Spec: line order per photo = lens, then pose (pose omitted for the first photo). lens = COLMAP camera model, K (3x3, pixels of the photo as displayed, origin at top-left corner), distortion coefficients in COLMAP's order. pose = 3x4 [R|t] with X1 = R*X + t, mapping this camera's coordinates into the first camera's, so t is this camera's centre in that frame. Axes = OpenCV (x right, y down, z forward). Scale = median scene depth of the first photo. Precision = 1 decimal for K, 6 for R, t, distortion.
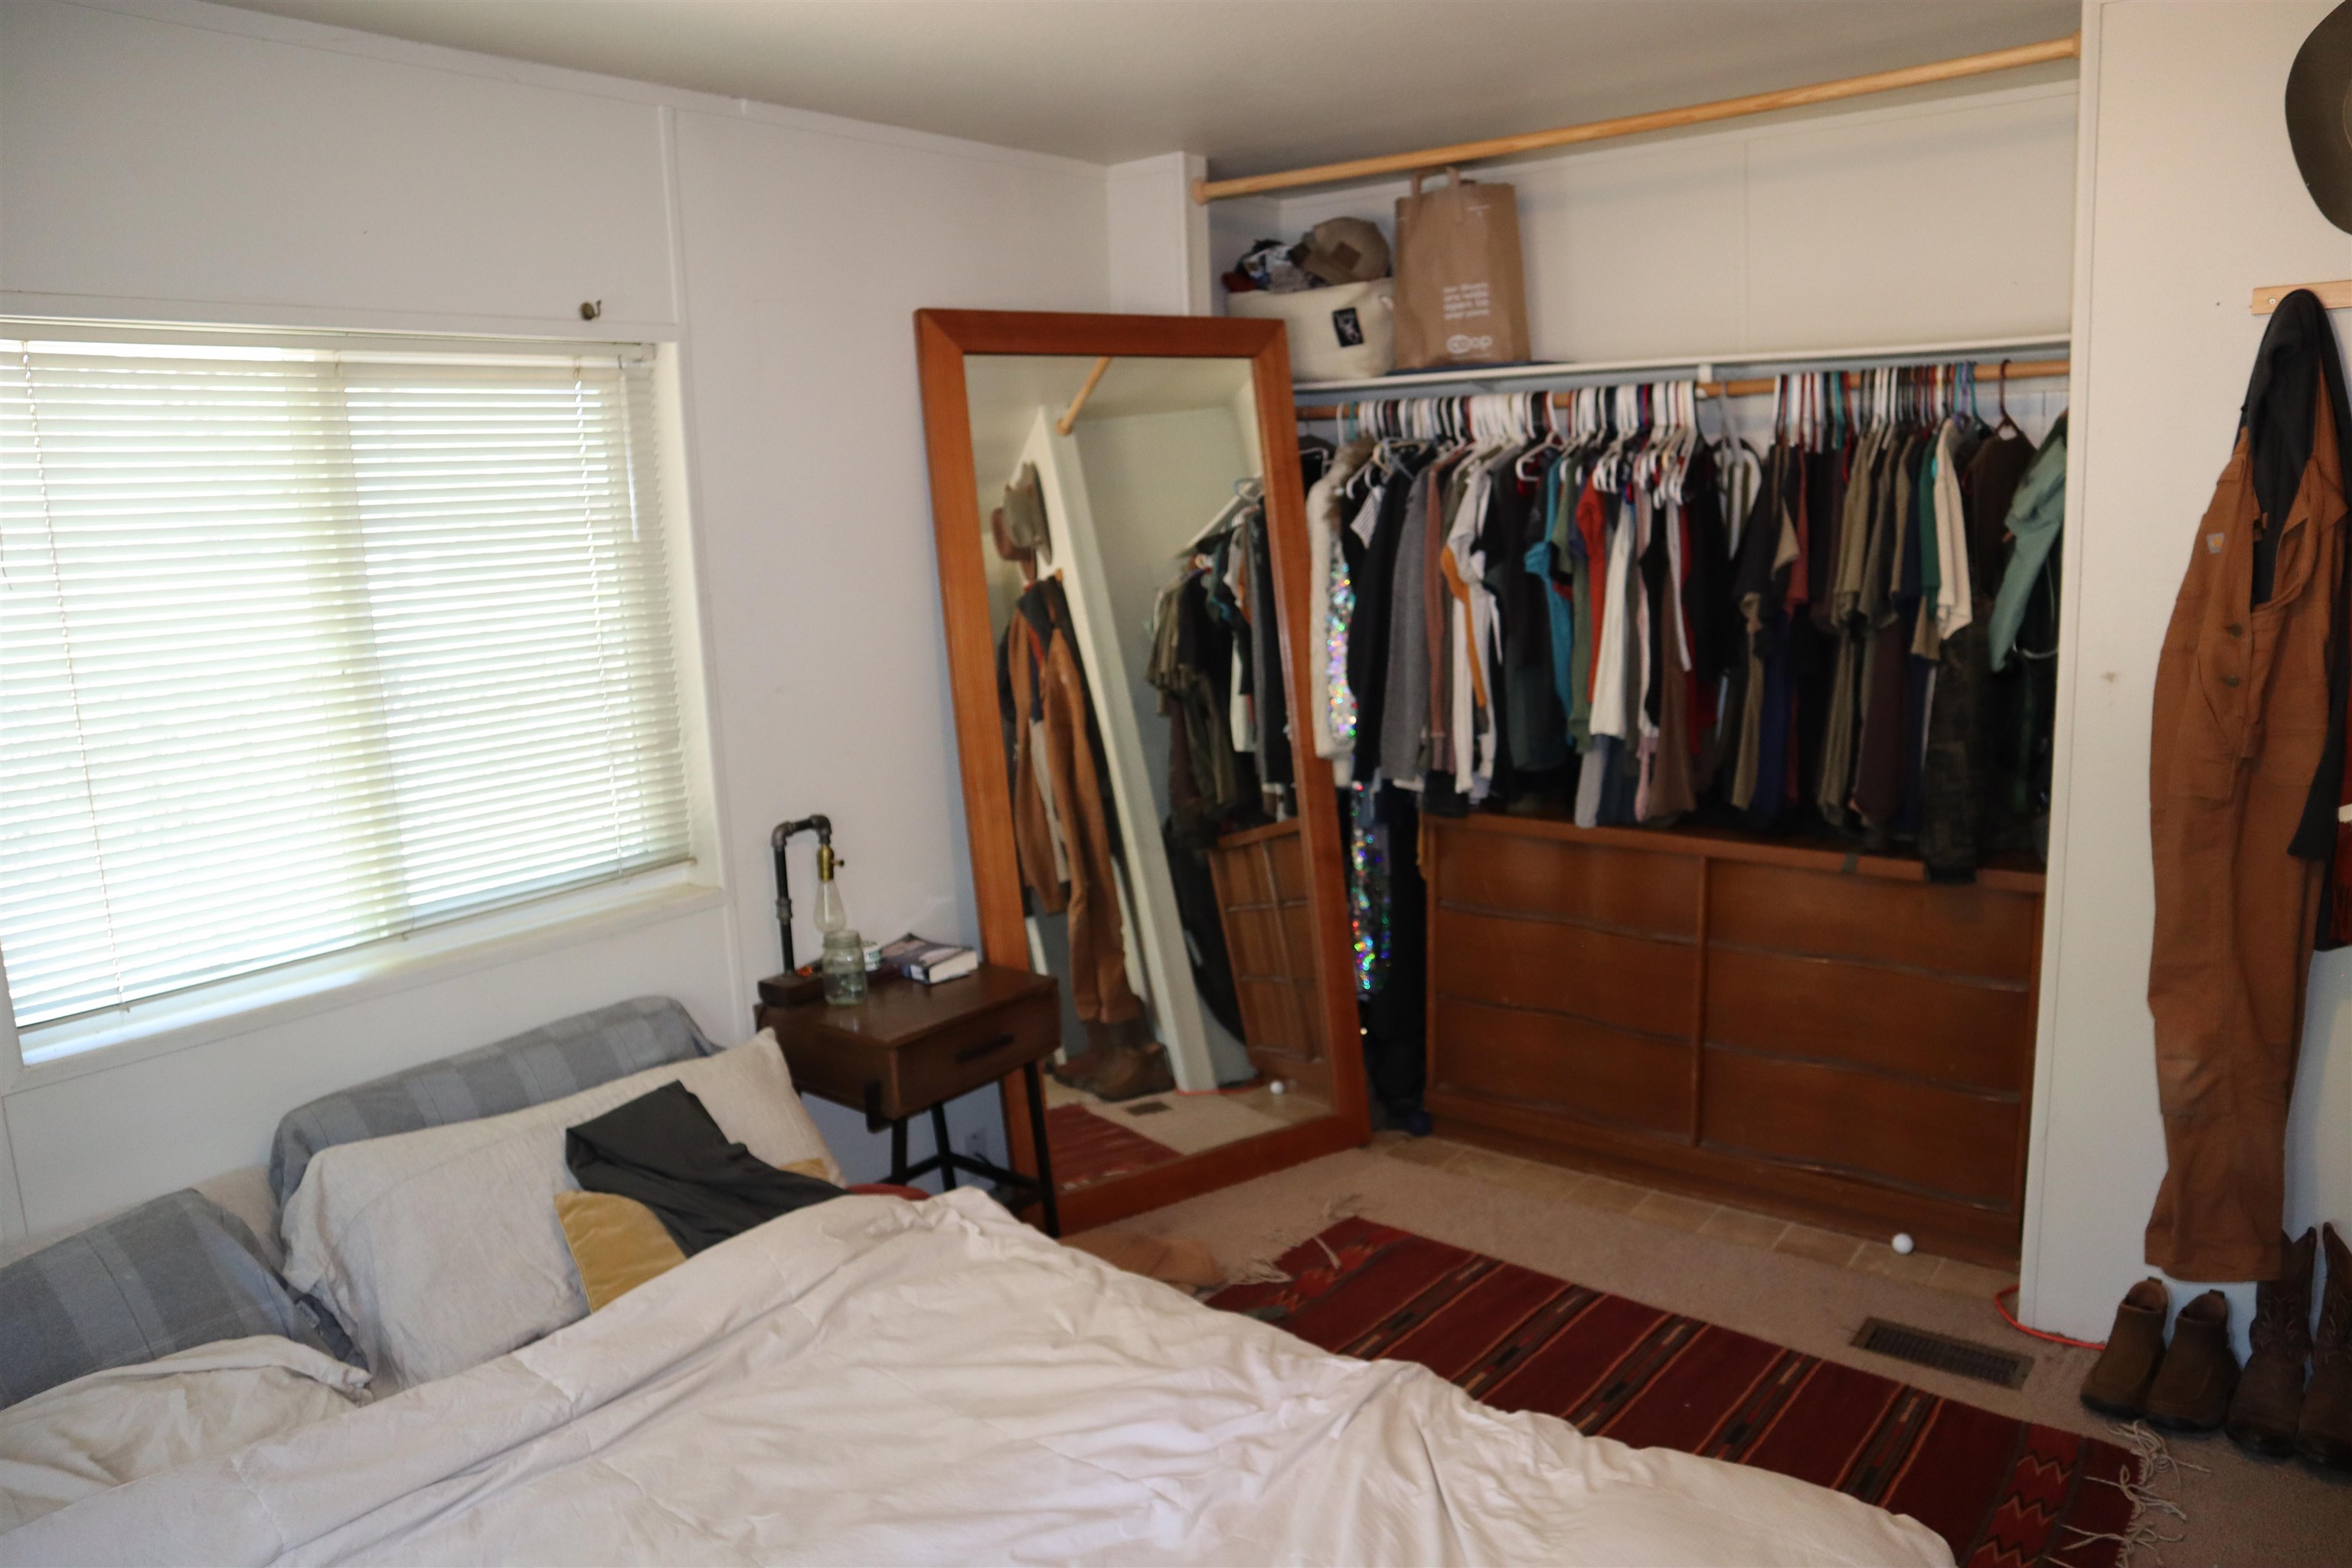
lens RADIAL K [[1632.3, 0, 1176.0], [0, 1632.3, 784.0], [0, 0, 1]] dist [-0.126481, 0.084434]
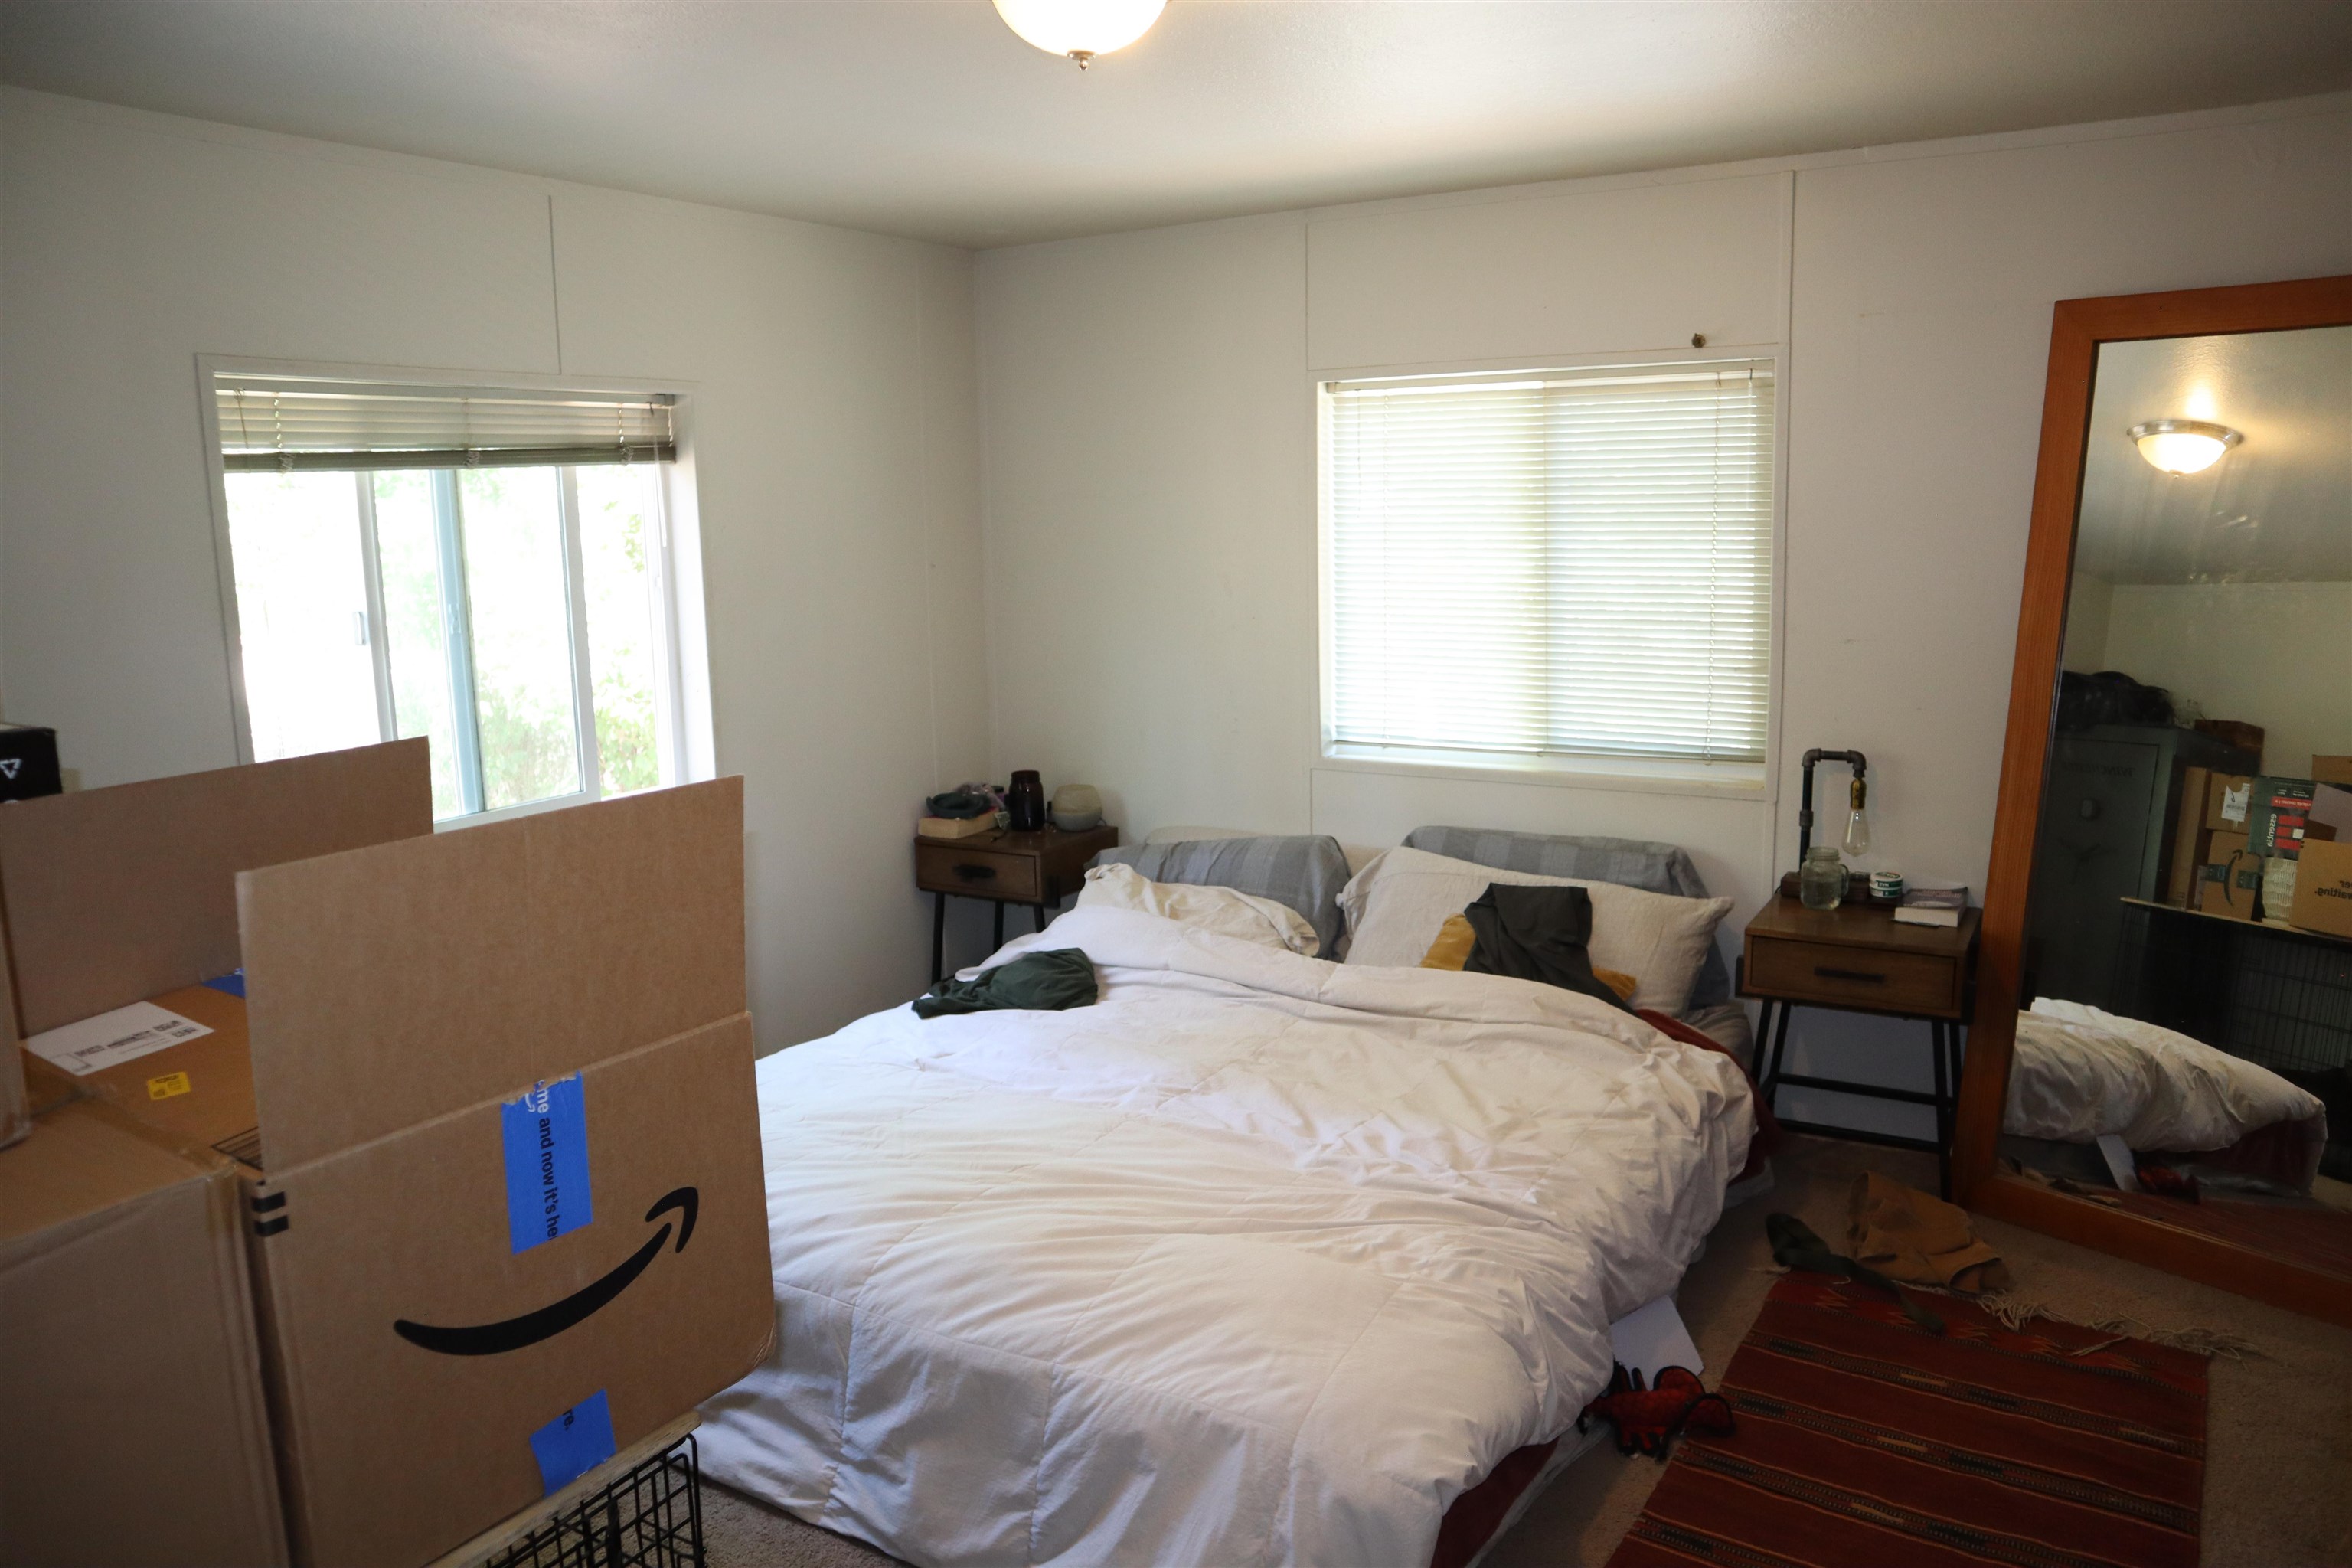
lens RADIAL K [[1632.3, 0, 1176.0], [0, 1632.3, 784.0], [0, 0, 1]] dist [-0.126481, 0.084434]
pose [[0.111037, 0.201375, -0.973200, 0.995402], [-0.156910, 0.970526, 0.182919, -0.107486], [0.981351, 0.132394, 0.139362, 0.415911]]
